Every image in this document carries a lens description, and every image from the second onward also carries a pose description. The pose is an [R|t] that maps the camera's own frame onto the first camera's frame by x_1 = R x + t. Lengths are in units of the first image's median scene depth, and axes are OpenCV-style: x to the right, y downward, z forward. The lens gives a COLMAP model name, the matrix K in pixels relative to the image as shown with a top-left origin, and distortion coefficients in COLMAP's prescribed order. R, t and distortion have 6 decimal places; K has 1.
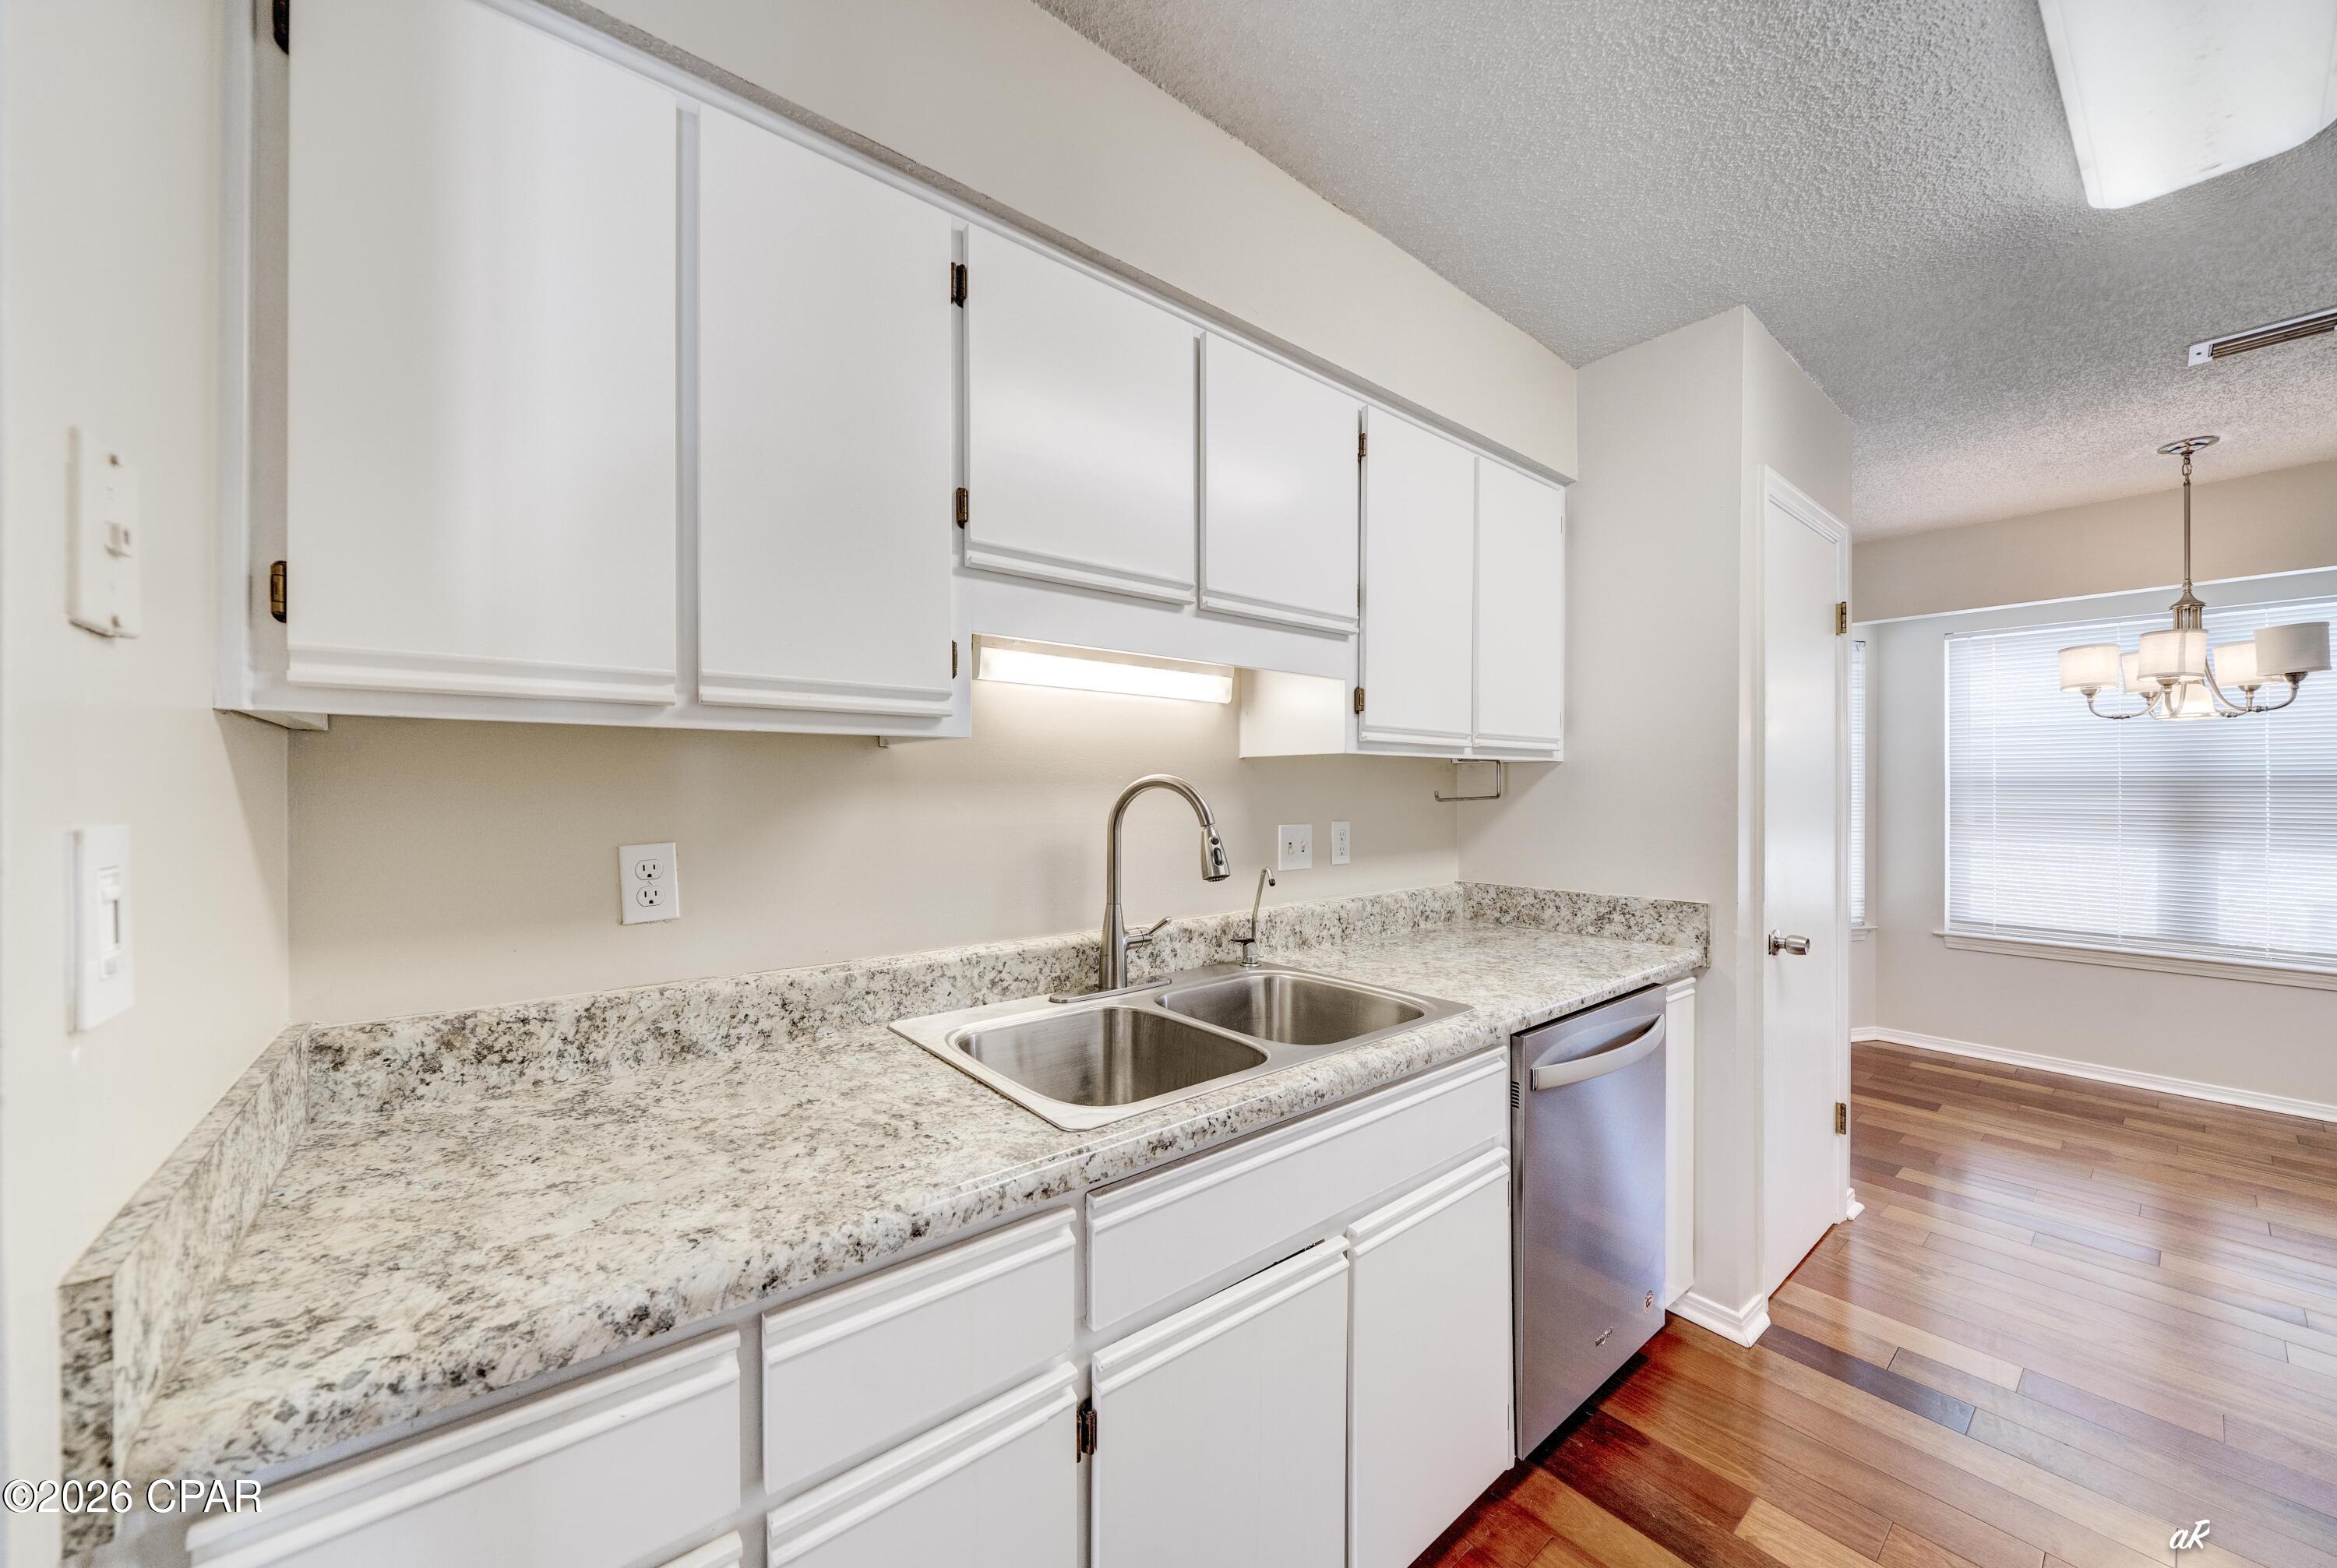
lens RADIAL K [[832.4, 0, 1167.1], [0, 832.4, 789.9], [0, 0, 1]] dist [-0.000780, -0.000590]
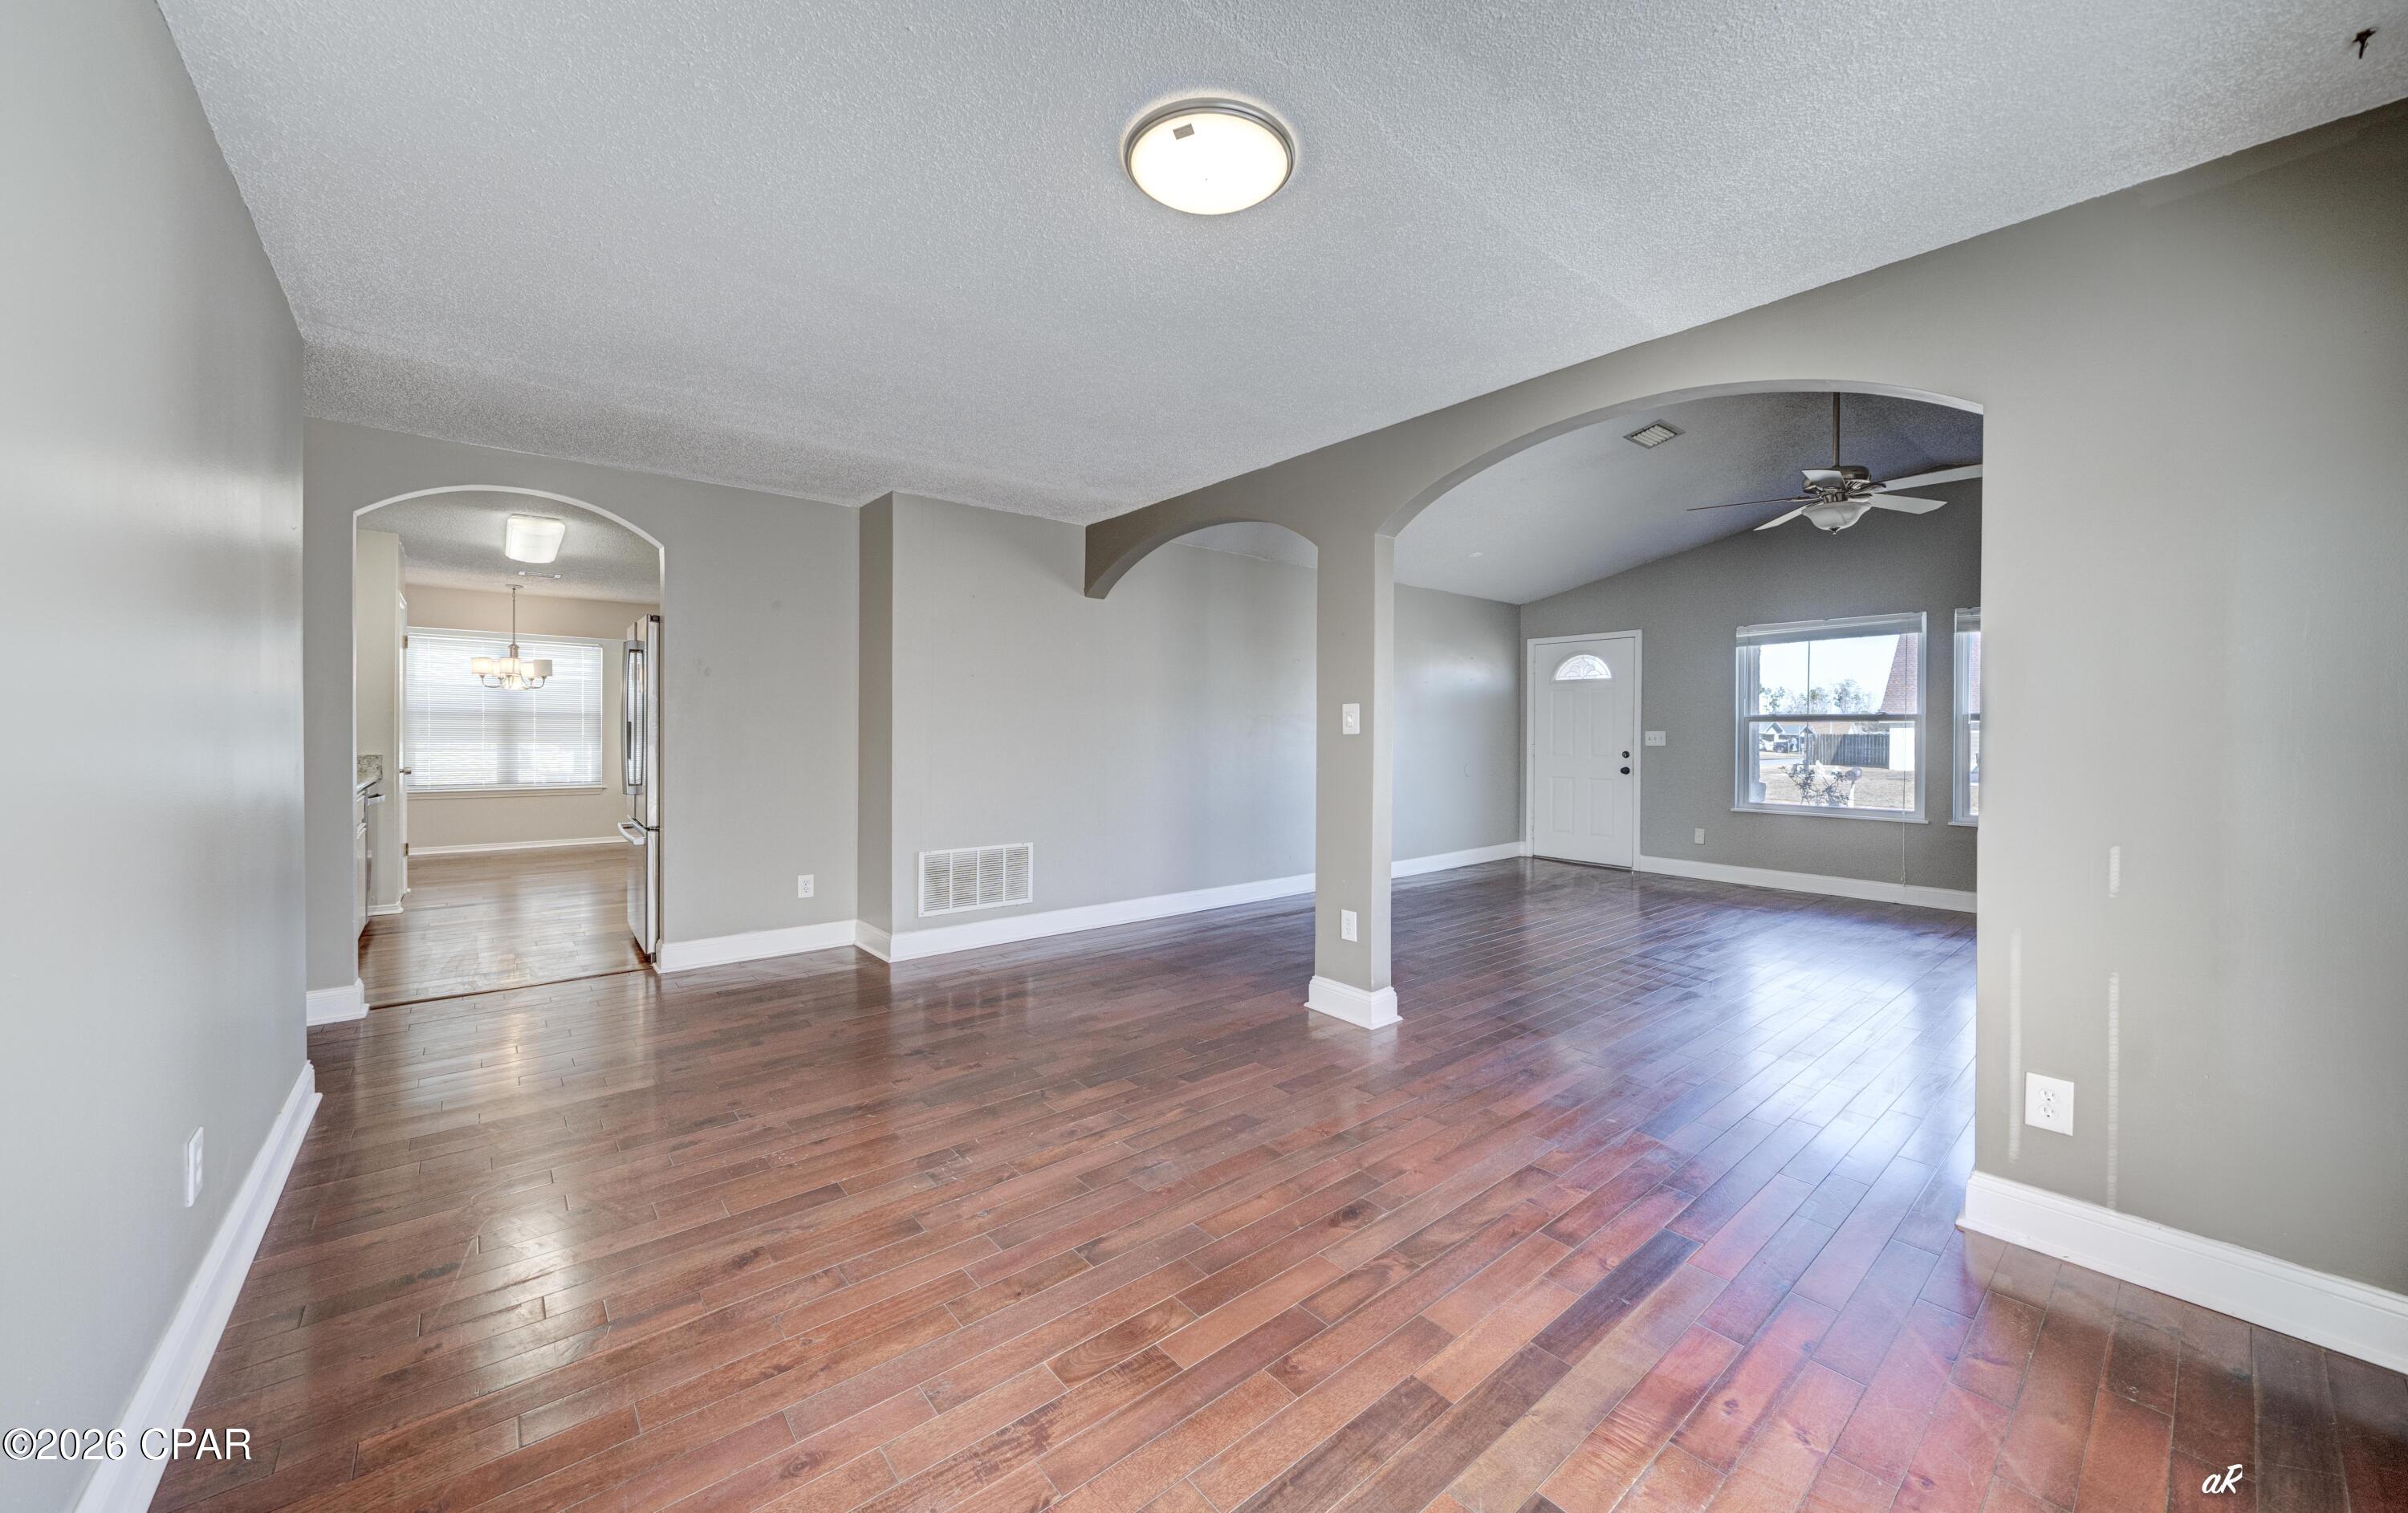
lens RADIAL K [[872.8, 0, 1197.5], [0, 872.8, 744.2], [0, 0, 1]] dist [-0.000447, -0.000028]
pose [[-0.014815, -0.015451, 0.999771, -1.311918], [-0.006911, 0.999858, 0.015350, 0.025747], [-0.999866, -0.006682, -0.014919, -0.942633]]
